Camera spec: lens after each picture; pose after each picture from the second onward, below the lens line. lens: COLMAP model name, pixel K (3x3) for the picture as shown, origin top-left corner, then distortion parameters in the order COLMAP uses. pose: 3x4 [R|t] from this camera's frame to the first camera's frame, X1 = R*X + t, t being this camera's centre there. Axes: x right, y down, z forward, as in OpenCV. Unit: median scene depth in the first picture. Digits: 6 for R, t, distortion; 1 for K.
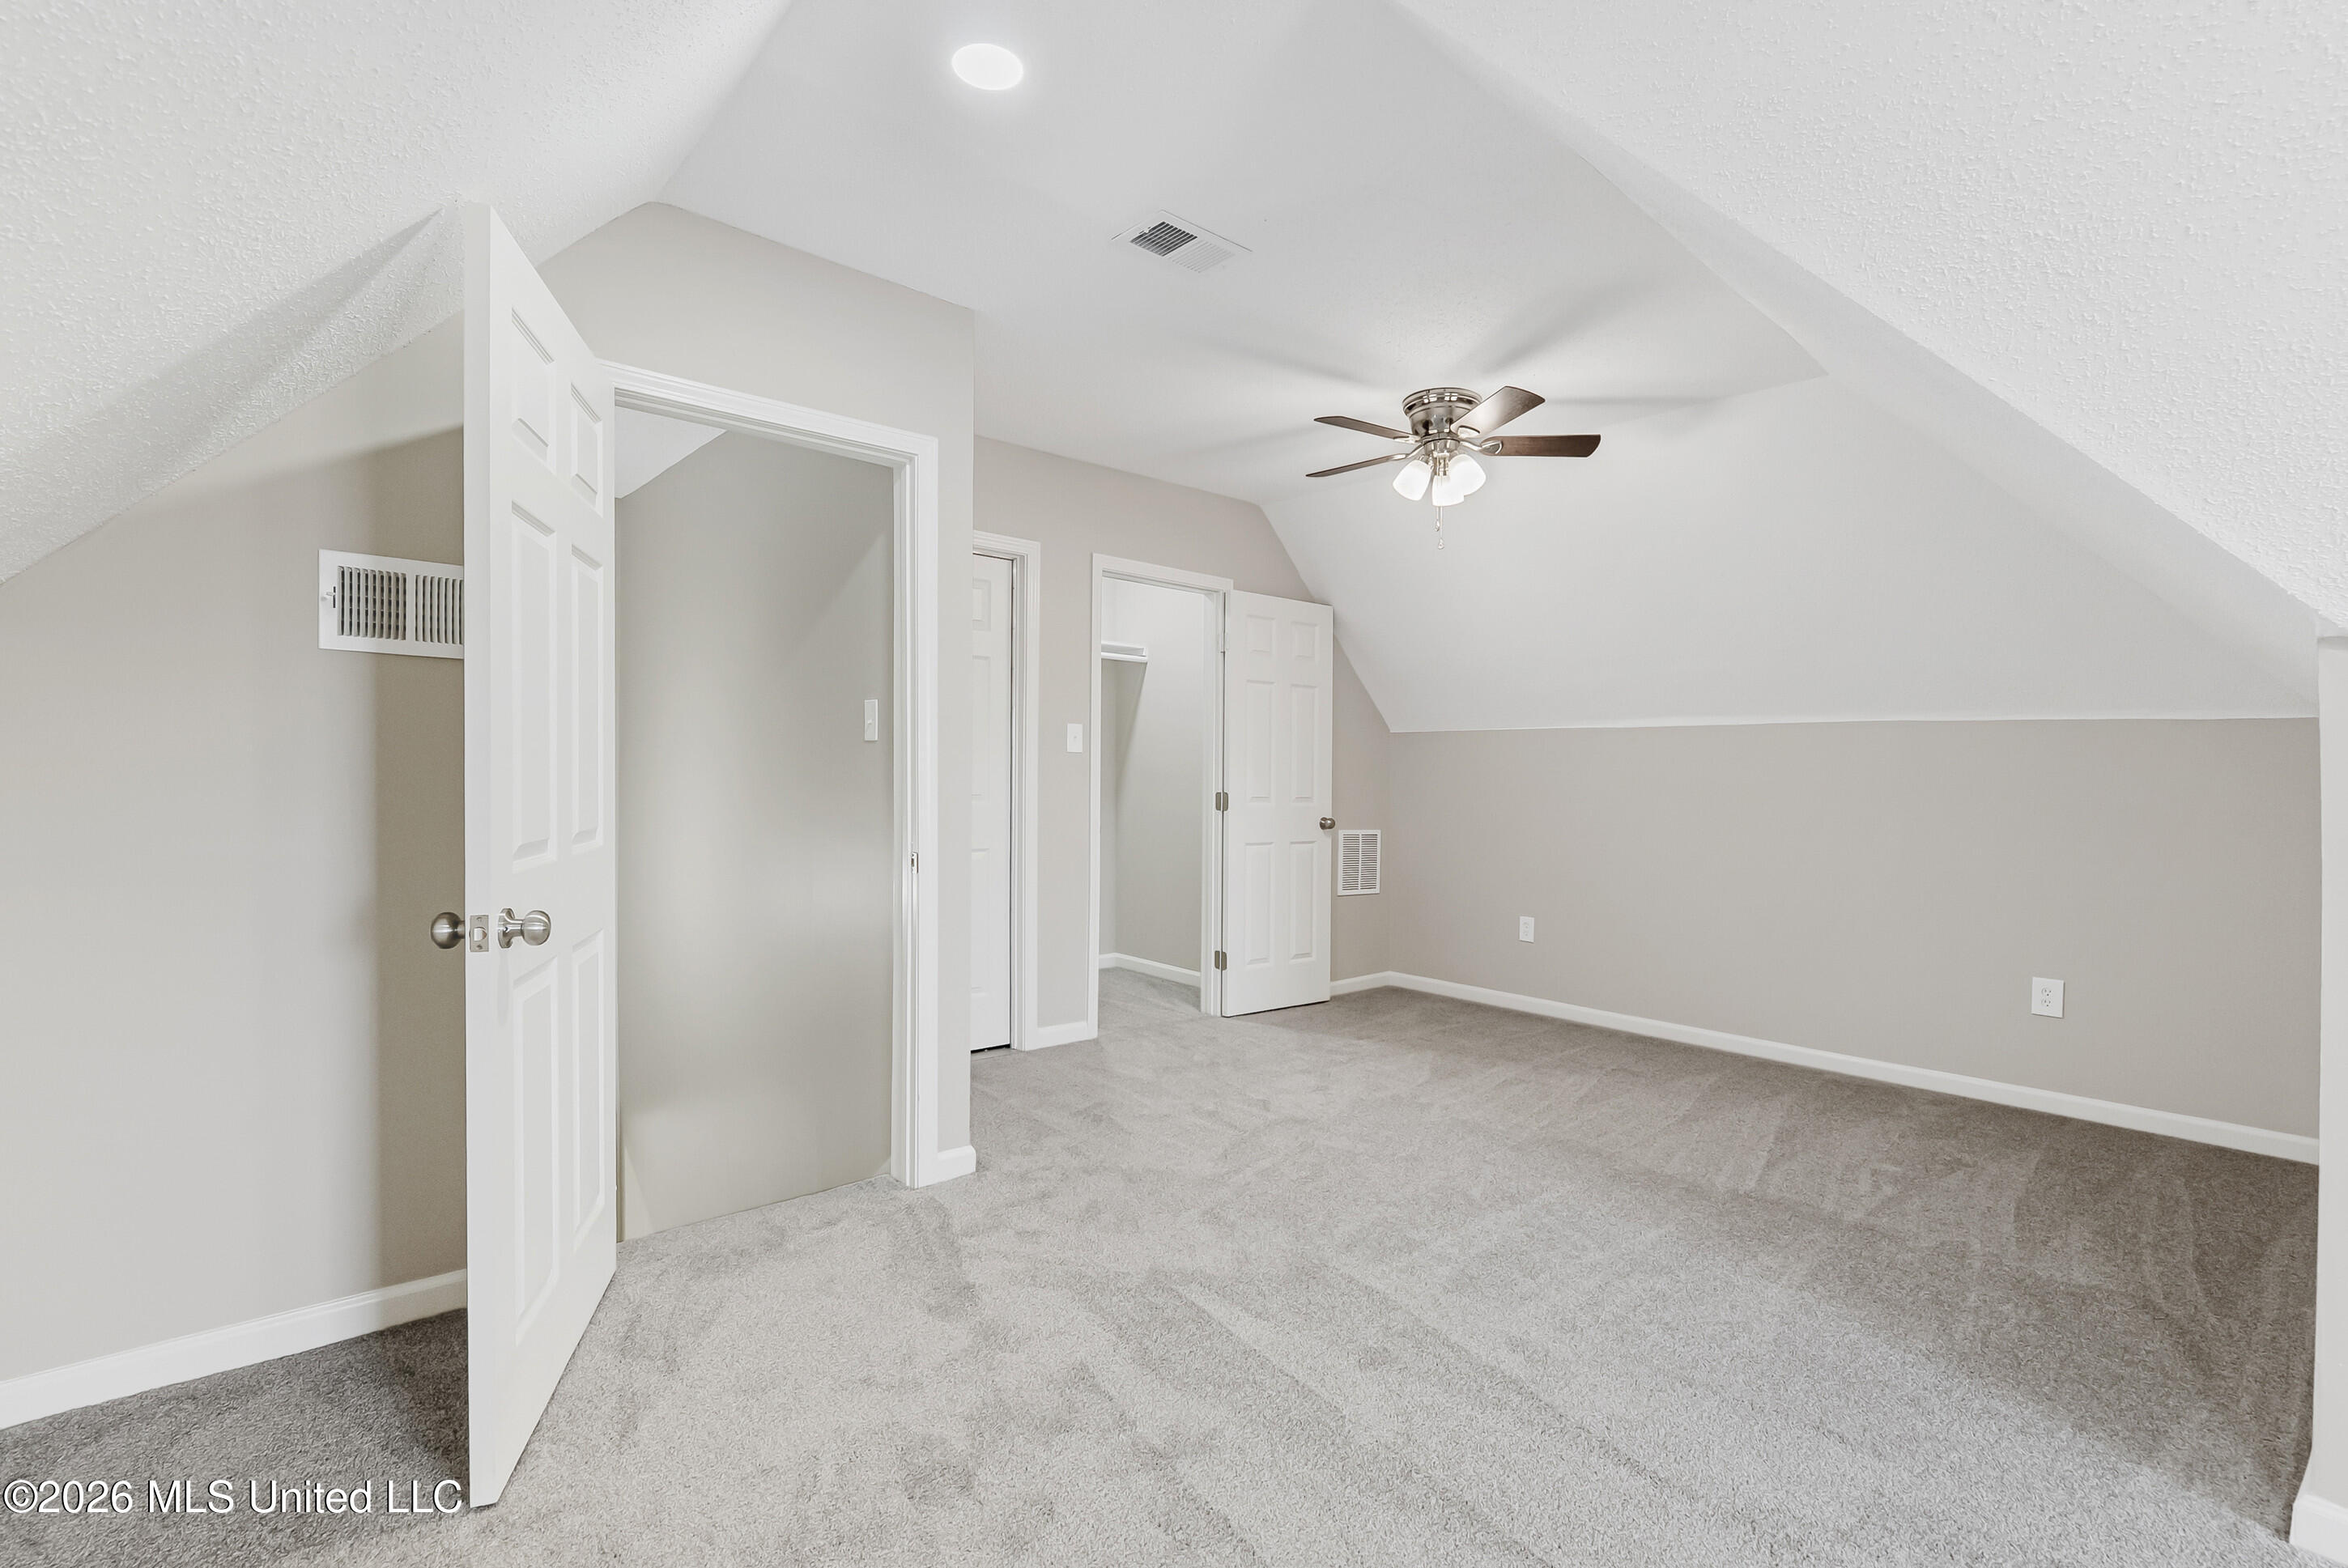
lens RADIAL K [[1086.0, 0, 1174.0], [0, 1086.0, 784.0], [0, 0, 1]] dist [-0.000778, -0.000050]
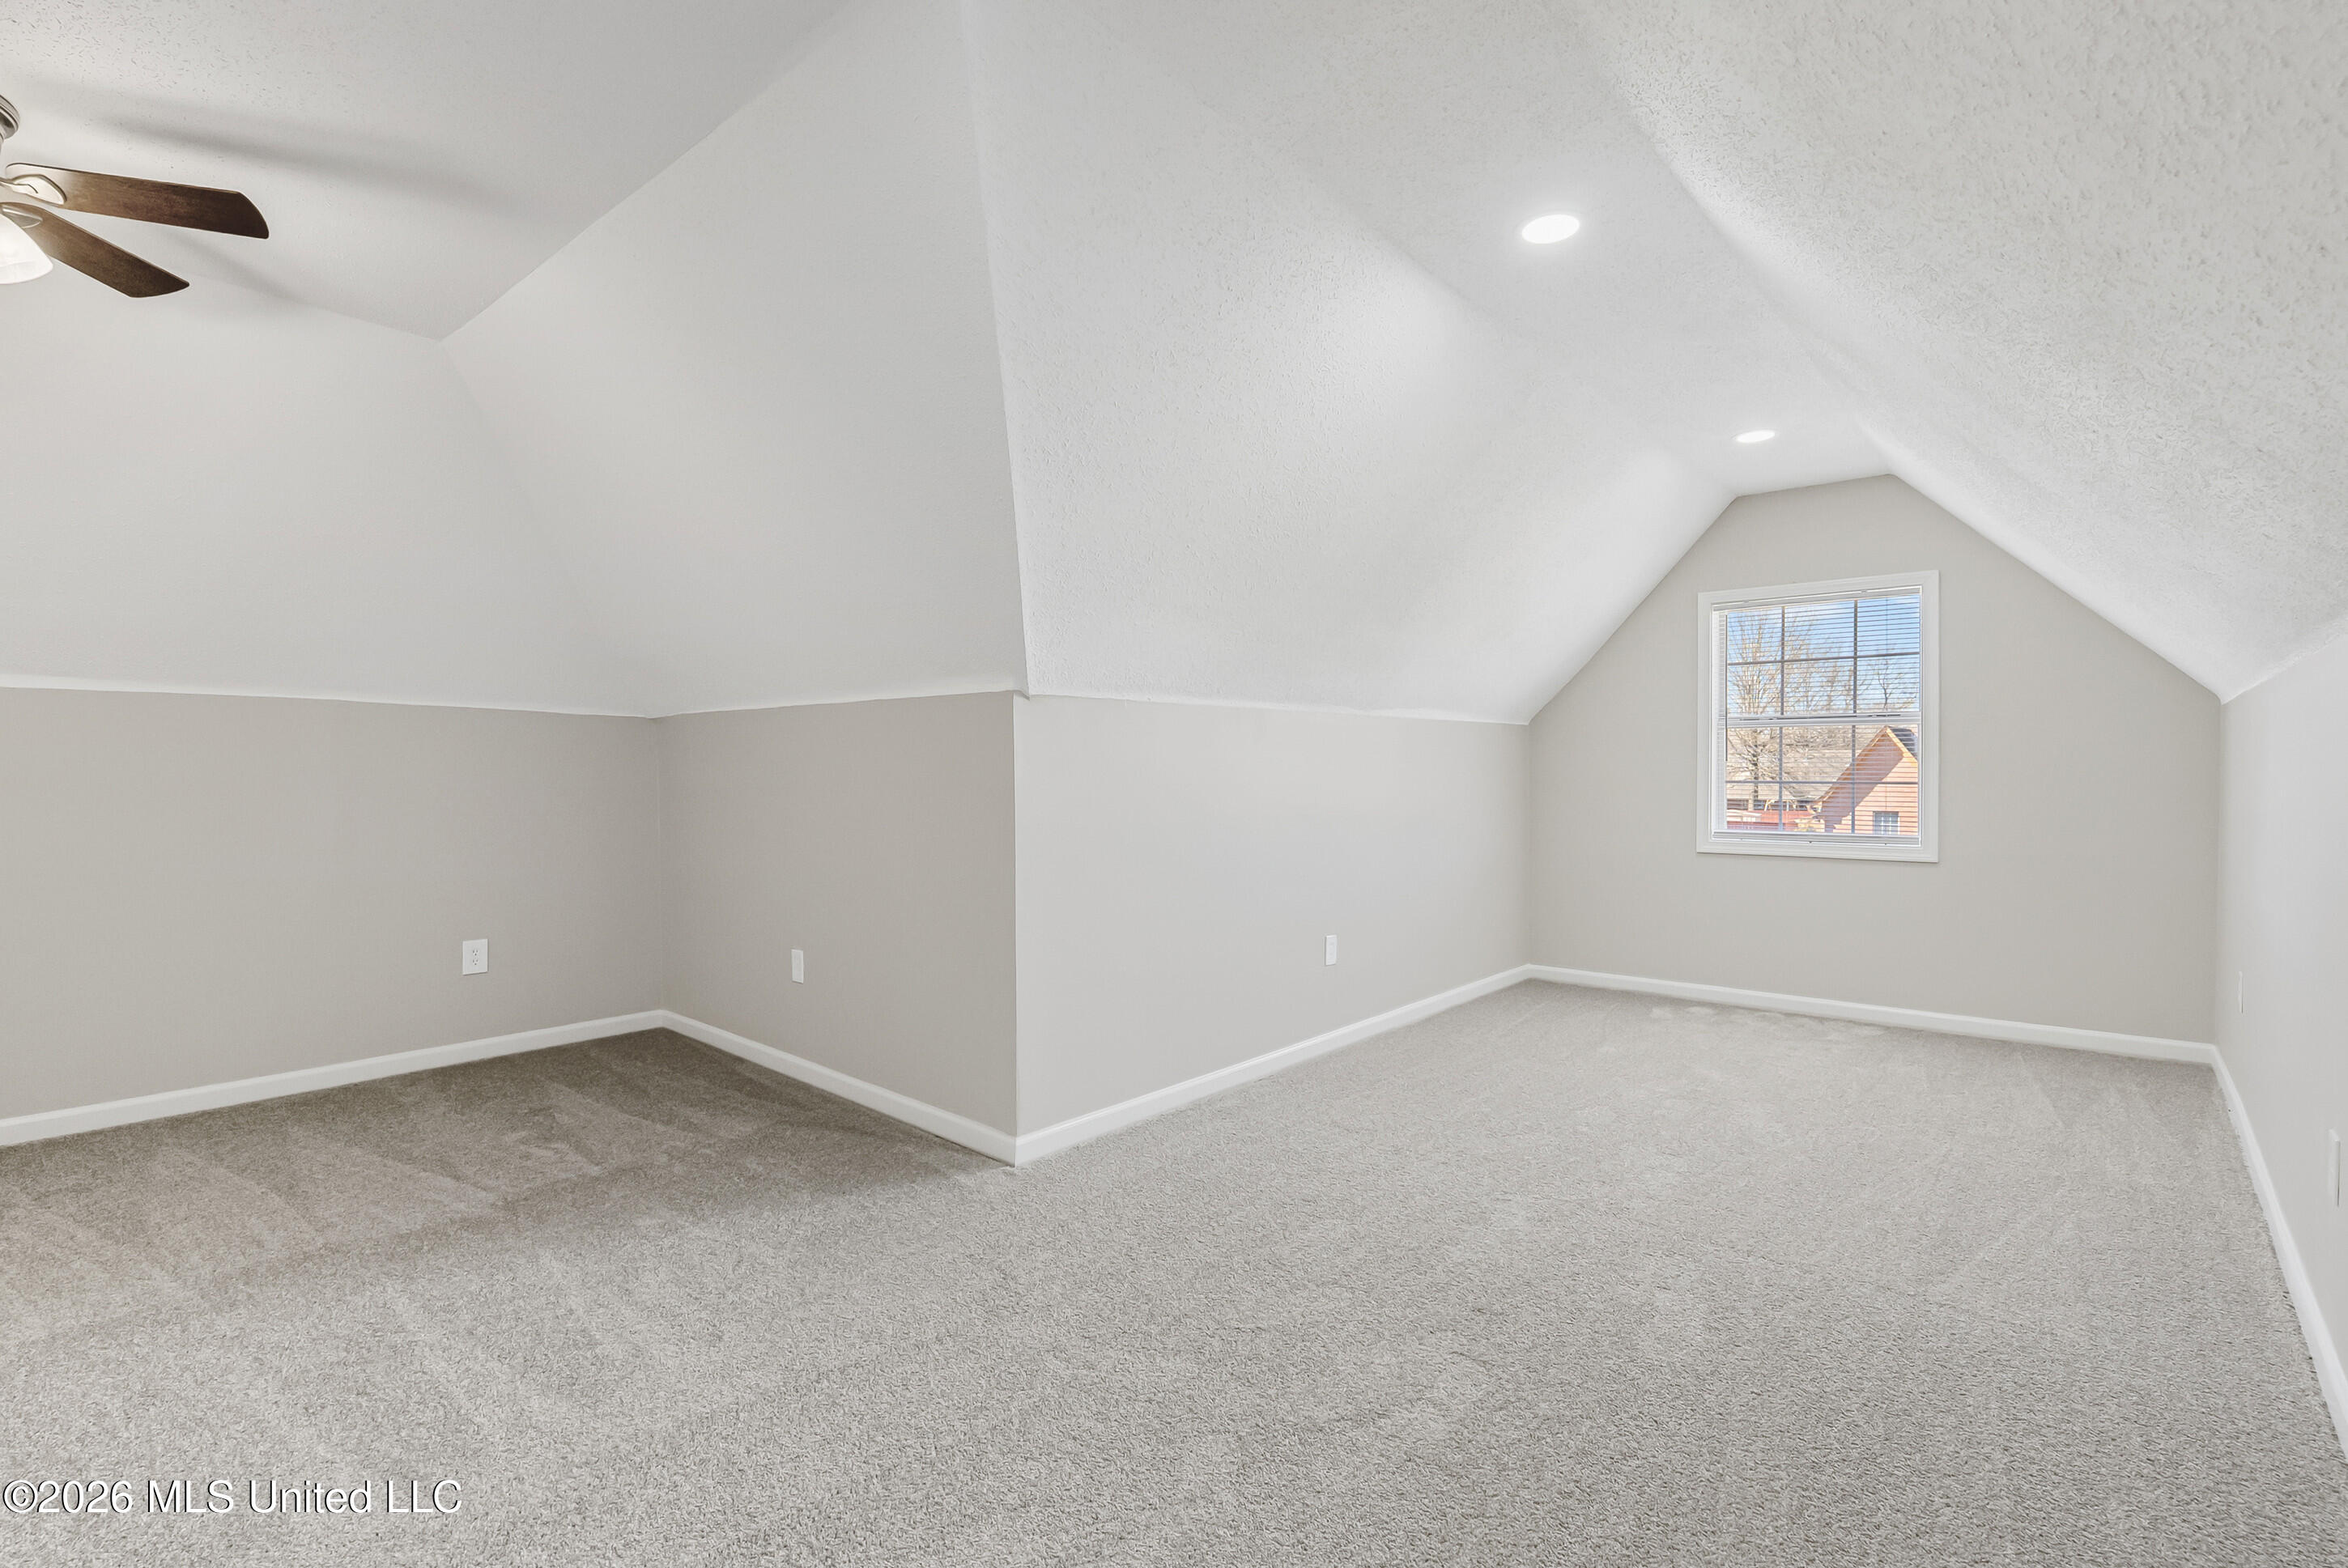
lens RADIAL K [[1077.4, 0, 1173.0], [0, 1077.4, 760.6], [0, 0, 1]] dist [-0.002811, -0.000239]
pose [[-0.136726, -0.008170, 0.990575, -0.473490], [0.006414, 0.999938, 0.009132, -0.012325], [-0.990588, 0.007602, -0.136665, 0.542443]]
